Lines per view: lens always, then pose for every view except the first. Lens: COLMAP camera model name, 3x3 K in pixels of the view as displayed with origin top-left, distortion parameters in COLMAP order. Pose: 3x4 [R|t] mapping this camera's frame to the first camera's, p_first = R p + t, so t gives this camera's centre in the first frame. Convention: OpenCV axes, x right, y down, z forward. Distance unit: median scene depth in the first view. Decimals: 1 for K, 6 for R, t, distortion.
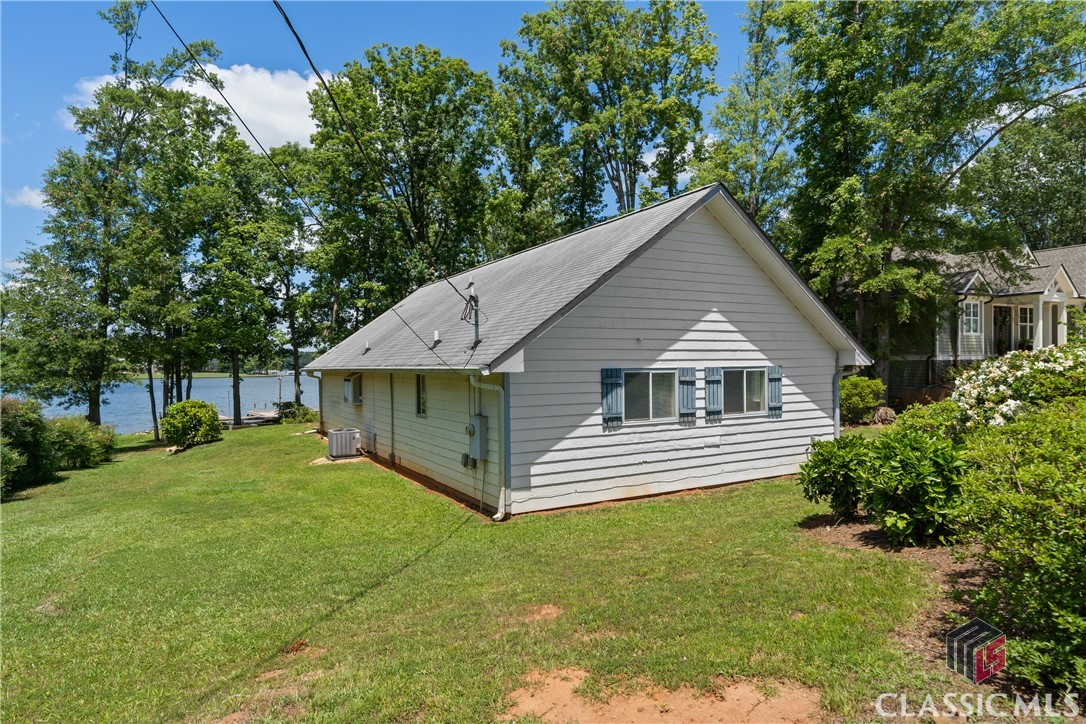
lens RADIAL K [[628.3, 0, 537.6], [0, 628.3, 358.0], [0, 0, 1]] dist [0.002686, -0.000799]
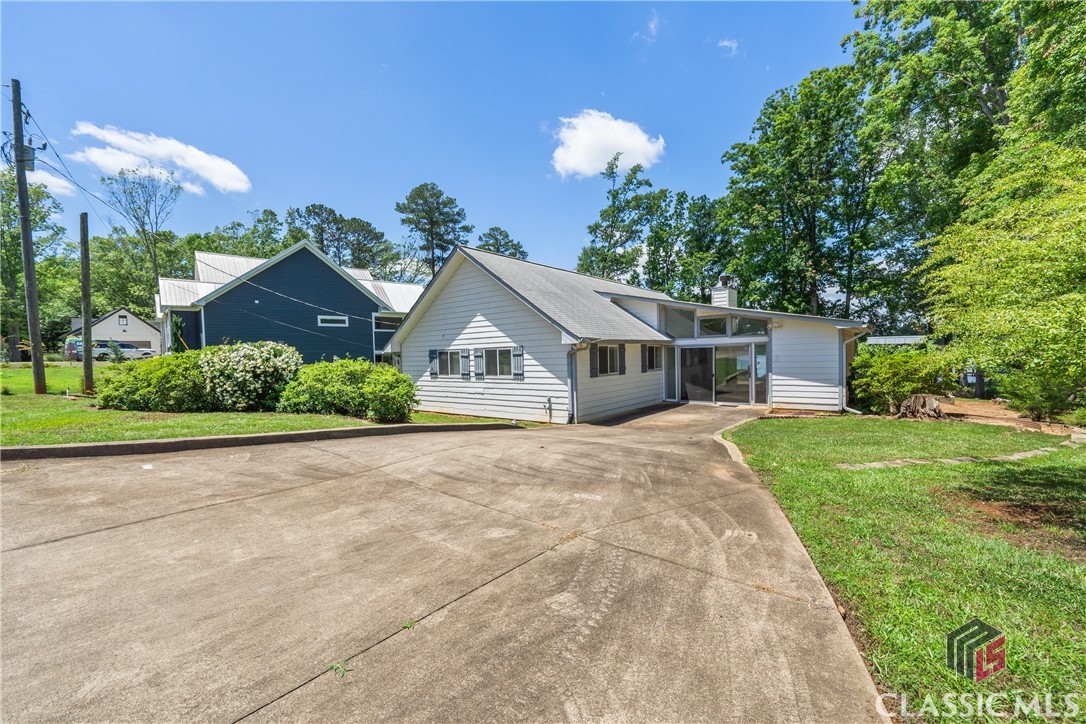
lens RADIAL K [[440.0, 0, 541.5], [0, 440.0, 367.0], [0, 0, 1]] dist [-0.000829, 0.000124]
pose [[0.370078, 0.025101, -0.928662, 1.473154], [0.030504, 0.998768, 0.039152, 0.024874], [0.928500, -0.042817, 0.368856, 0.716285]]
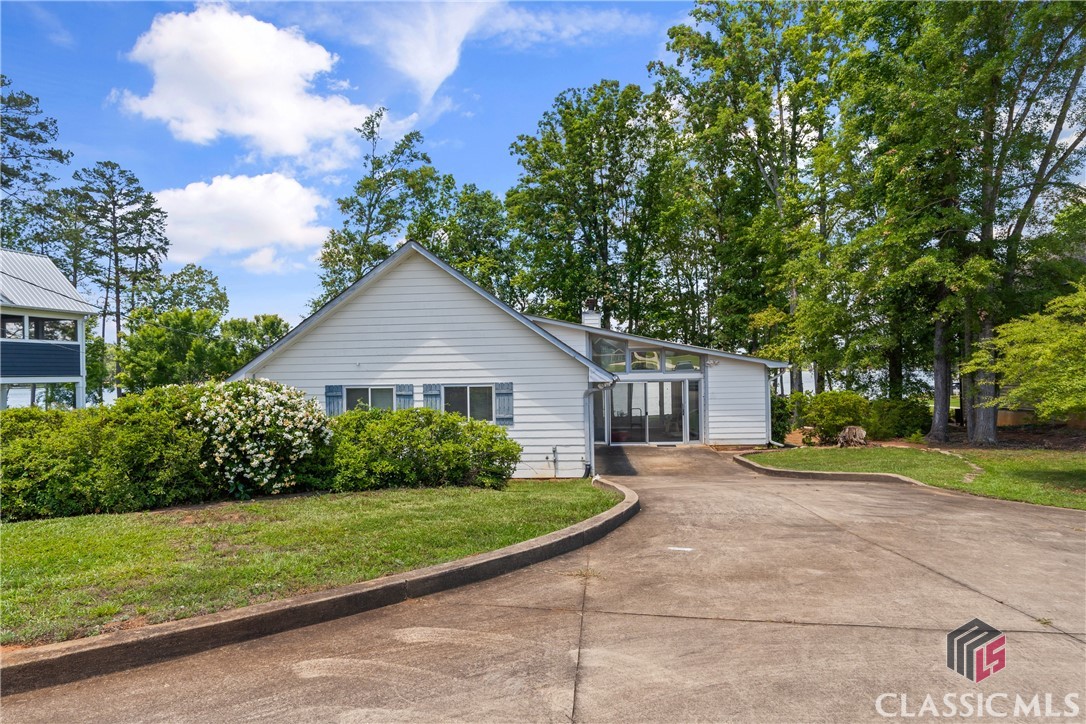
lens RADIAL K [[628.3, 0, 541.1], [0, 628.3, 365.8], [0, 0, 1]] dist [0.002686, -0.000799]
pose [[0.838756, -0.009778, -0.544419, 1.145231], [0.013002, 0.999913, 0.002072, -0.021356], [0.544352, -0.008816, 0.838811, 0.072772]]
